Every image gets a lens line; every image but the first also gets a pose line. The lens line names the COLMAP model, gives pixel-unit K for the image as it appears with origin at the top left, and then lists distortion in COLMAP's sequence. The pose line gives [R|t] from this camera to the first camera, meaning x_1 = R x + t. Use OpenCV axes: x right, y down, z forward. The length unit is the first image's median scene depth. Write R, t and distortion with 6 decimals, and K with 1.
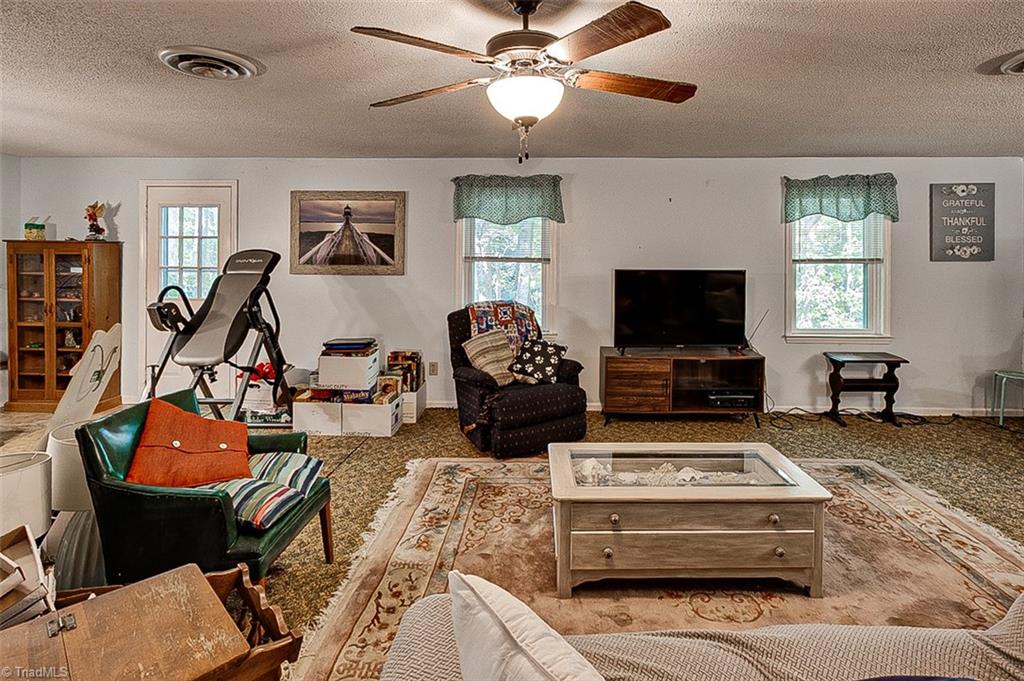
lens RADIAL K [[539.1, 0, 512.0], [0, 539.1, 340.5], [0, 0, 1]] dist [0.001873, 0.000441]
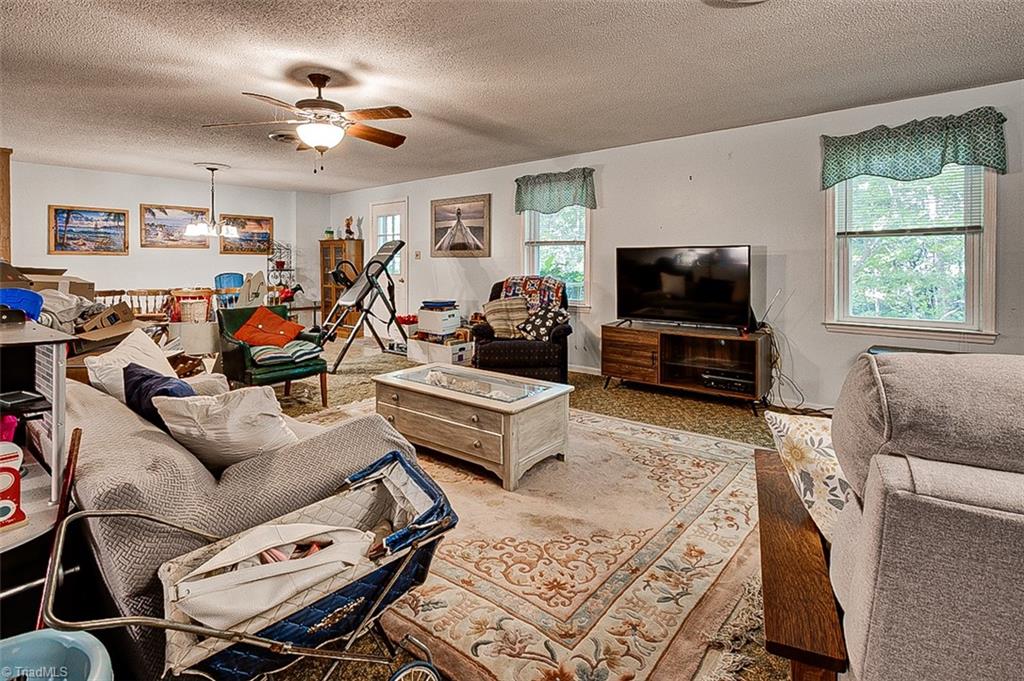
lens RADIAL K [[523.1, 0, 514.9], [0, 523.1, 373.2], [0, 0, 1]] dist [-0.000290, 0.000289]
pose [[0.761329, 0.125265, -0.636150, 0.743575], [-0.095999, 0.992123, 0.080471, 0.057699], [0.641220, -0.000195, 0.767357, 0.037424]]
